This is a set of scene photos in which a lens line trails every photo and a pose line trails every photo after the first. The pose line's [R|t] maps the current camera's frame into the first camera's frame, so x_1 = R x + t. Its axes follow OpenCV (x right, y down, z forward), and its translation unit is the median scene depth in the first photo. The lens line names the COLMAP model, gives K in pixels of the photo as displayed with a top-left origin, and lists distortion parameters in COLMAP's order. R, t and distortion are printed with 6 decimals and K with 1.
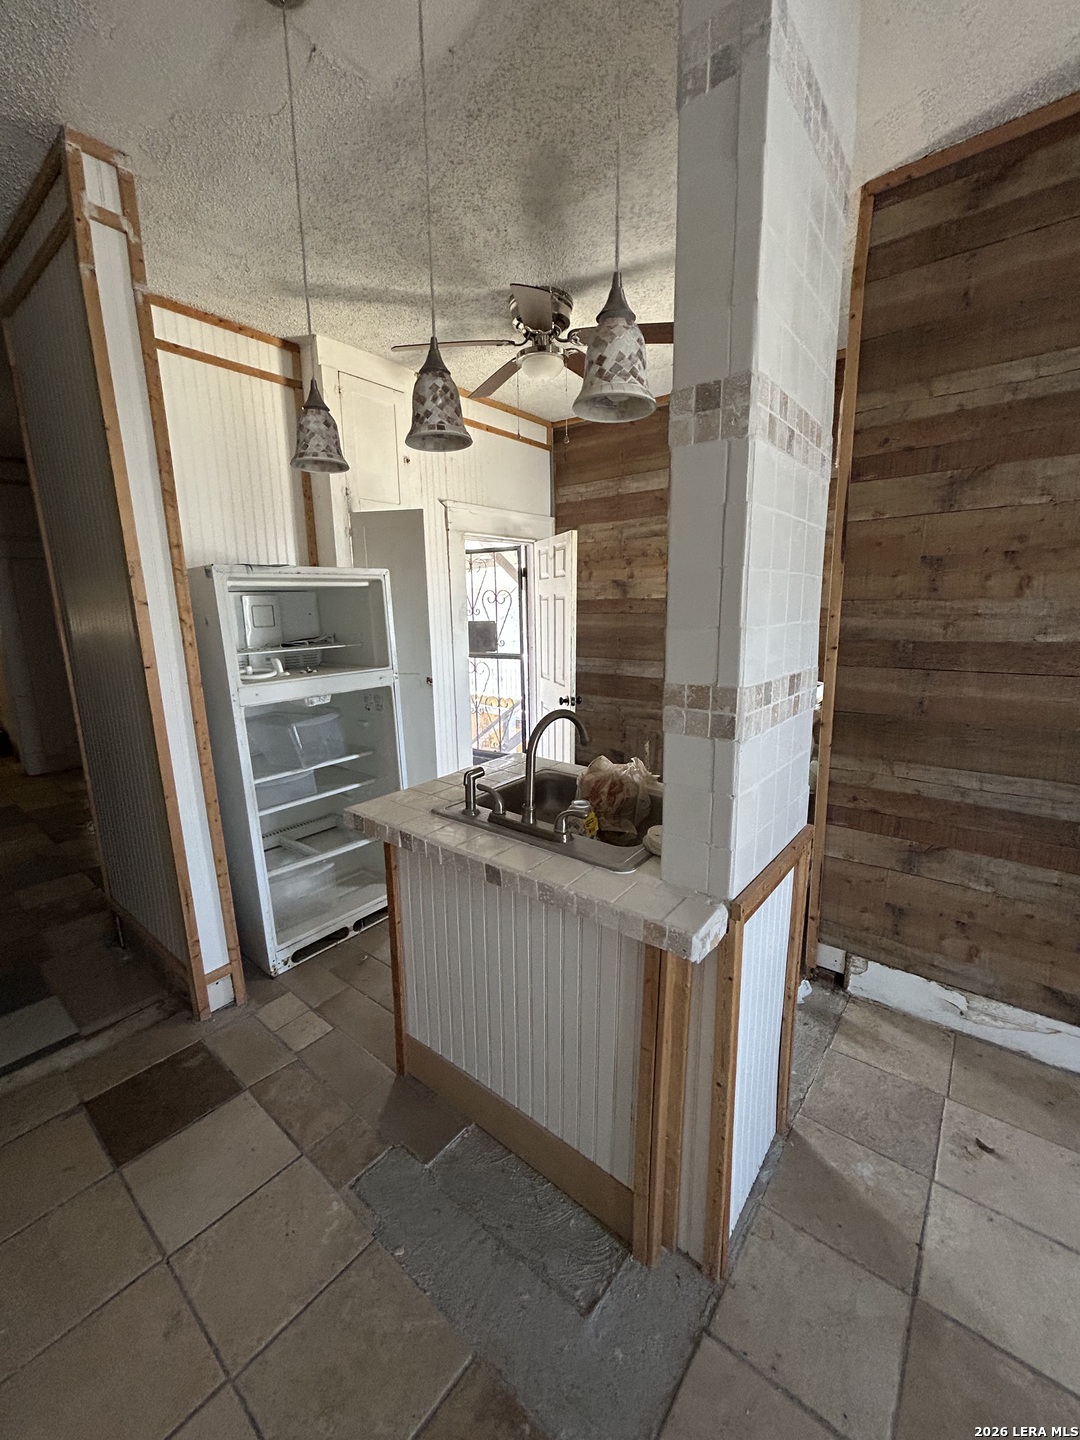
lens RADIAL K [[579.0, 0, 541.3], [0, 579.0, 717.7], [0, 0, 1]] dist [-0.000120, 0.000108]
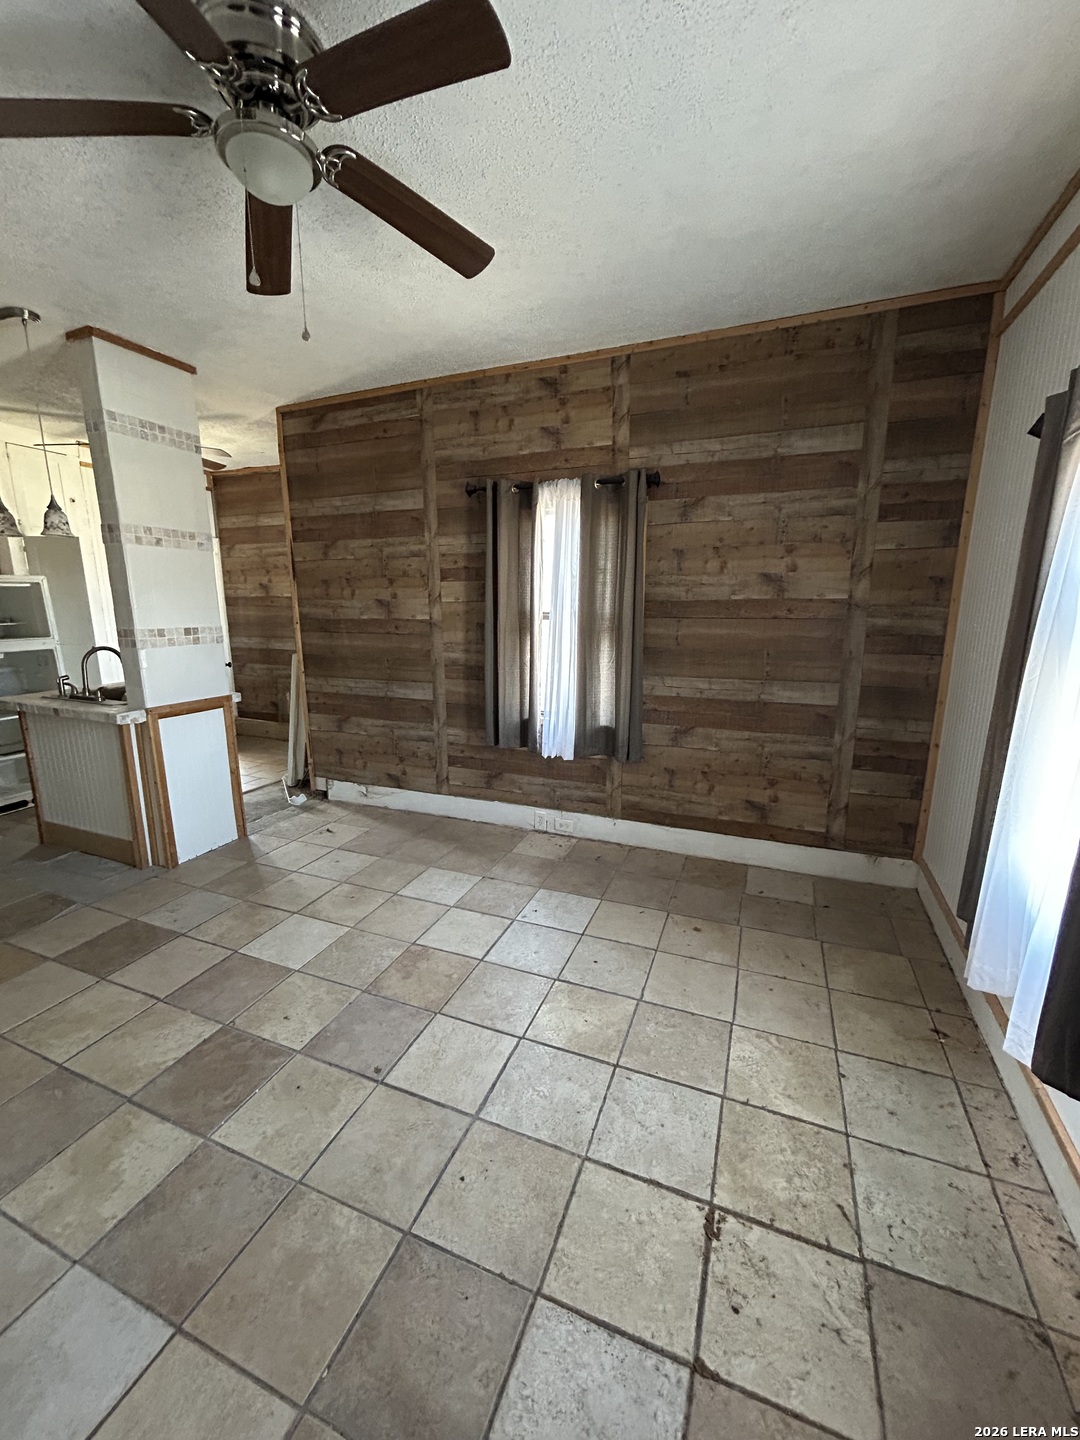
lens RADIAL K [[579.0, 0, 542.1], [0, 579.0, 717.2], [0, 0, 1]] dist [-0.000120, 0.000108]
pose [[0.957619, -0.043786, 0.284689, 0.725831], [0.042685, 0.999038, 0.010072, 0.222628], [-0.284856, 0.002507, 0.958567, -1.167141]]
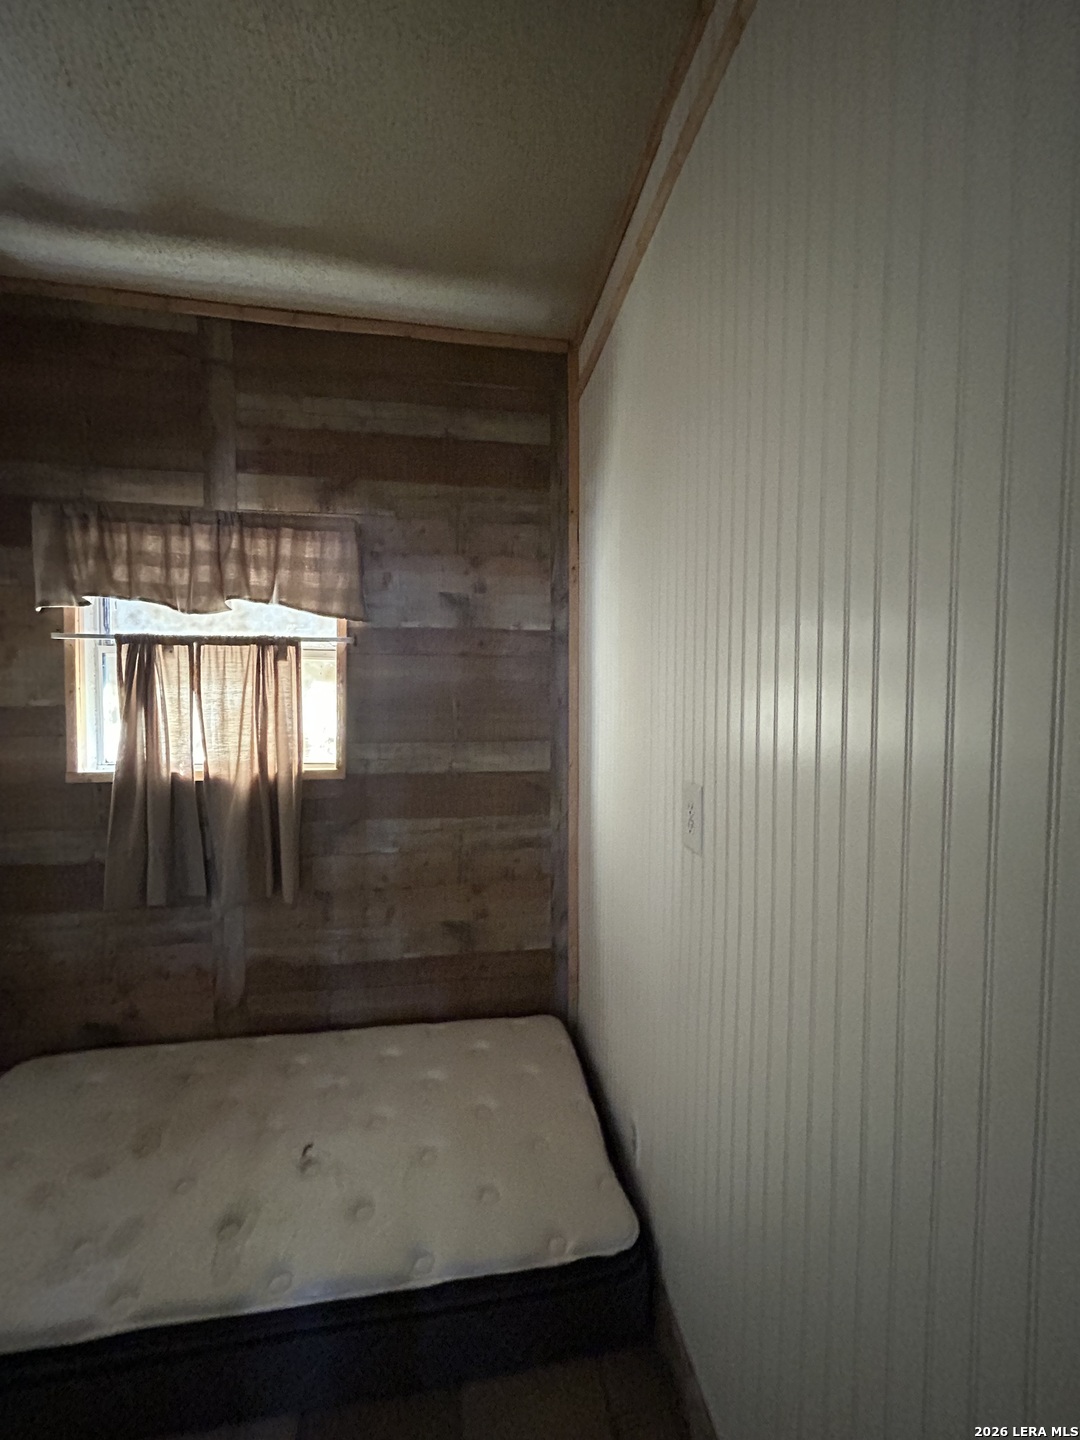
lens RADIAL K [[579.0, 0, 541.6], [0, 579.0, 717.3], [0, 0, 1]] dist [-0.000120, 0.000108]
pose [[0.678367, -0.014598, 0.734578, 1.035370], [0.127851, 0.986894, -0.098456, 0.245132], [-0.723514, 0.160706, 0.671343, -0.729944]]
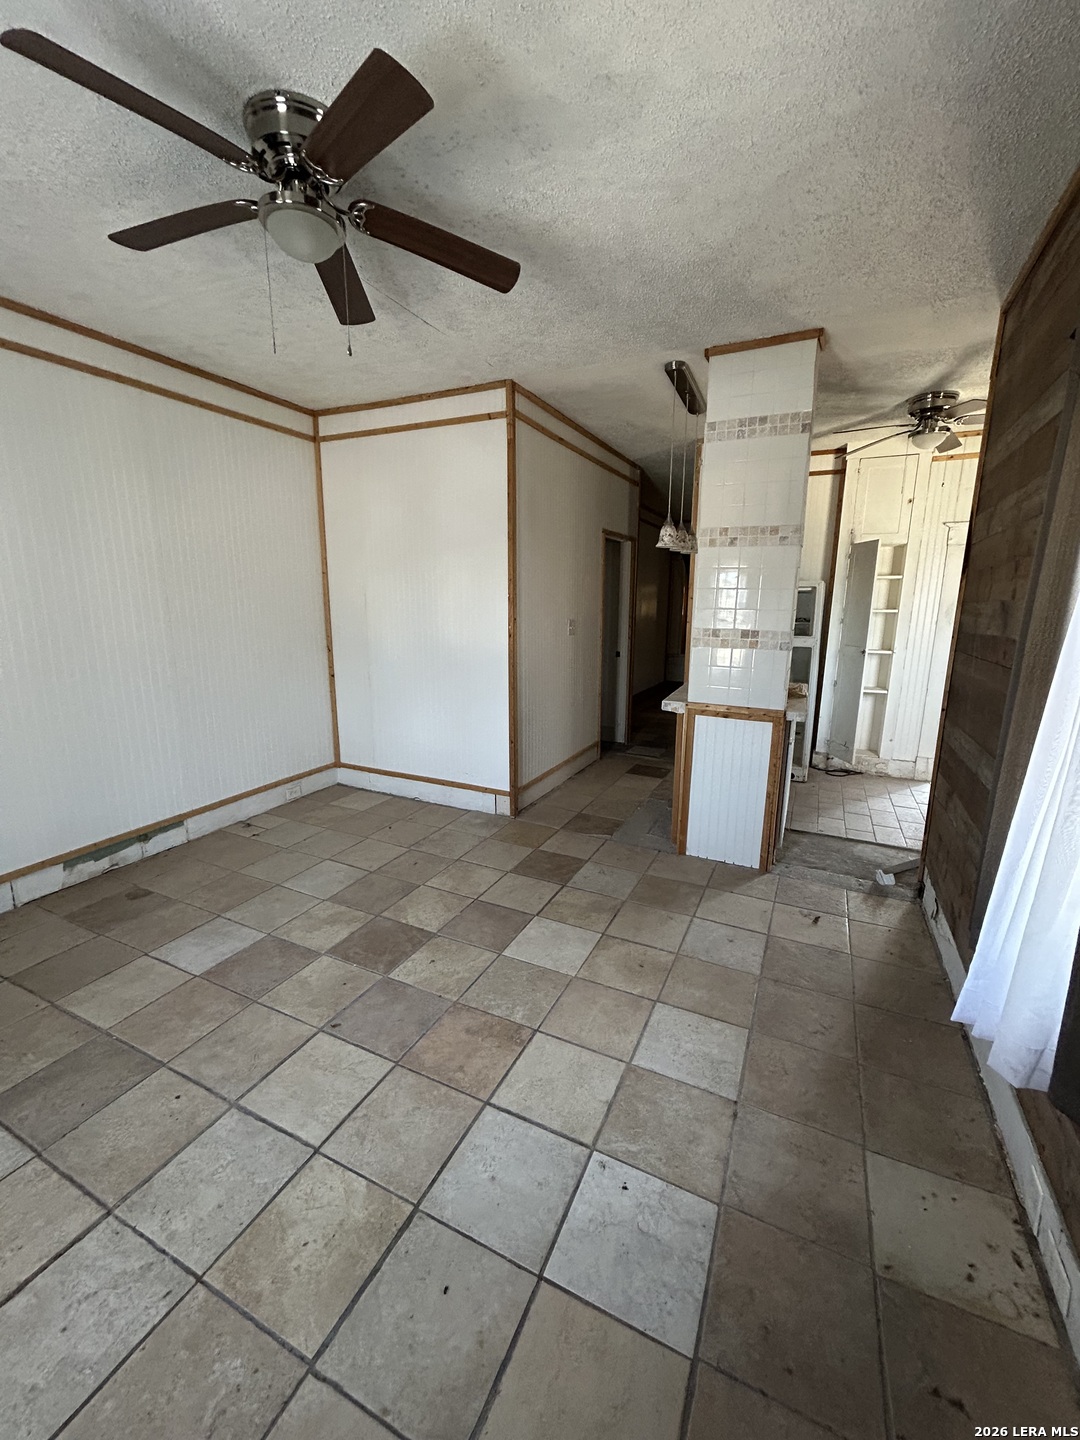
lens RADIAL K [[579.0, 0, 540.6], [0, 579.0, 717.5], [0, 0, 1]] dist [-0.000120, 0.000108]
pose [[0.220158, 0.208319, -0.952960, 1.609168], [-0.202919, 0.965339, 0.164146, 0.034824], [0.954125, 0.157235, 0.254799, -0.236466]]
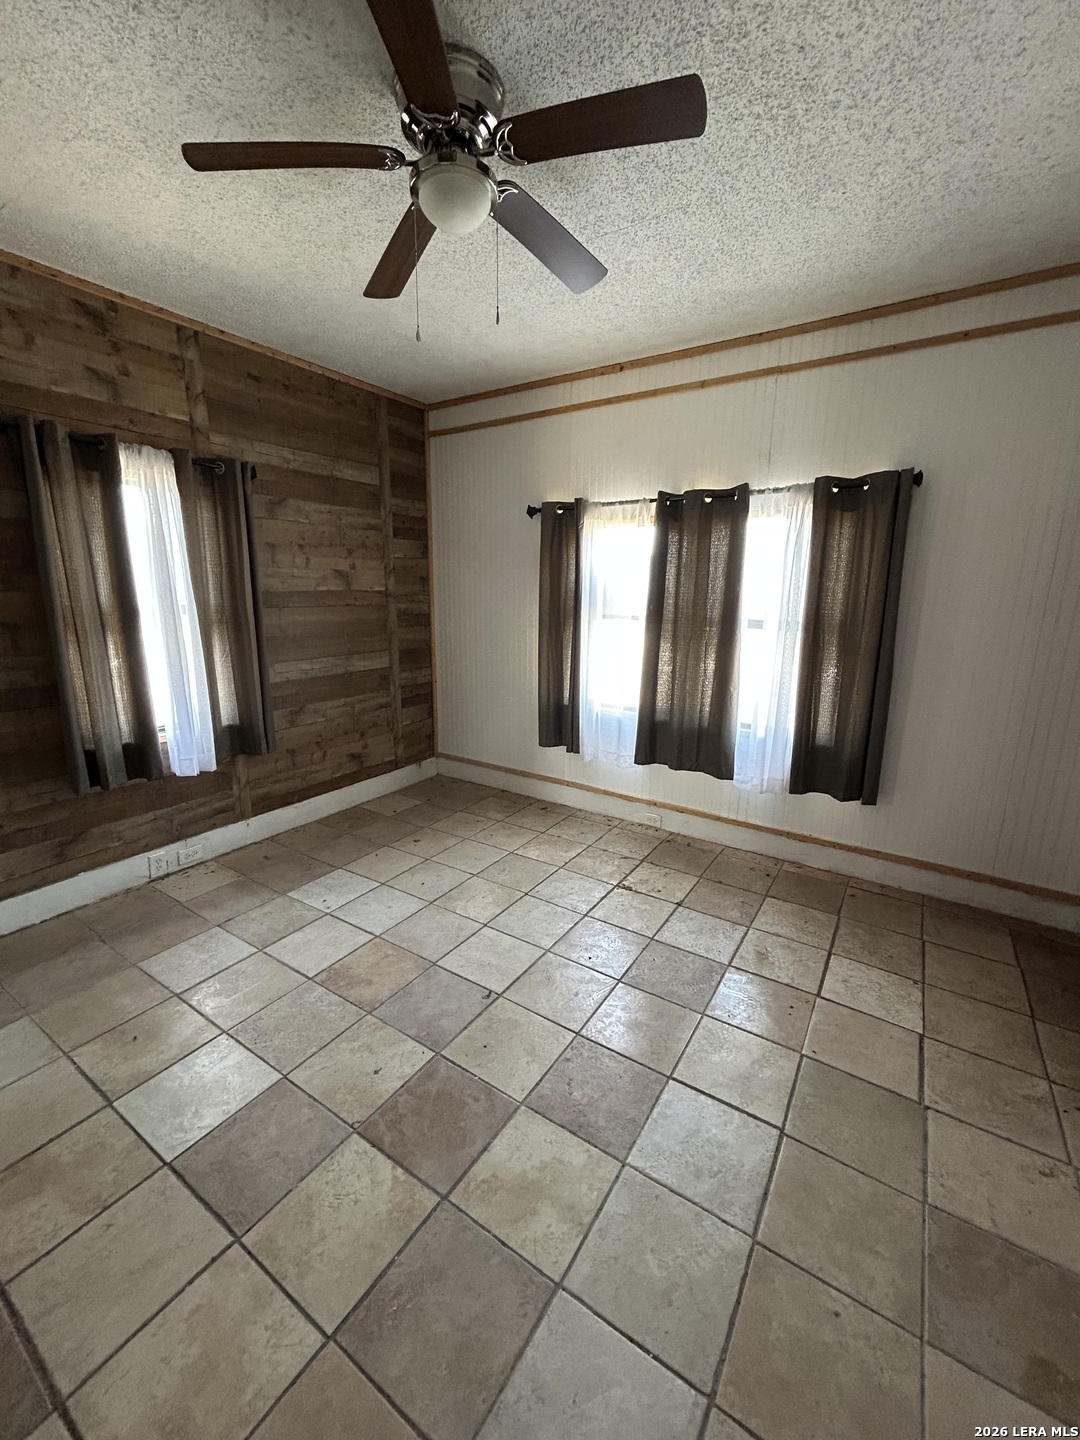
lens RADIAL K [[579.0, 0, 543.2], [0, 579.0, 715.3], [0, 0, 1]] dist [-0.000120, 0.000108]
pose [[-0.097115, -0.193779, 0.976227, -0.214126], [0.190869, 0.959031, 0.209354, 0.083801], [-0.976800, 0.206663, -0.056150, -0.381076]]
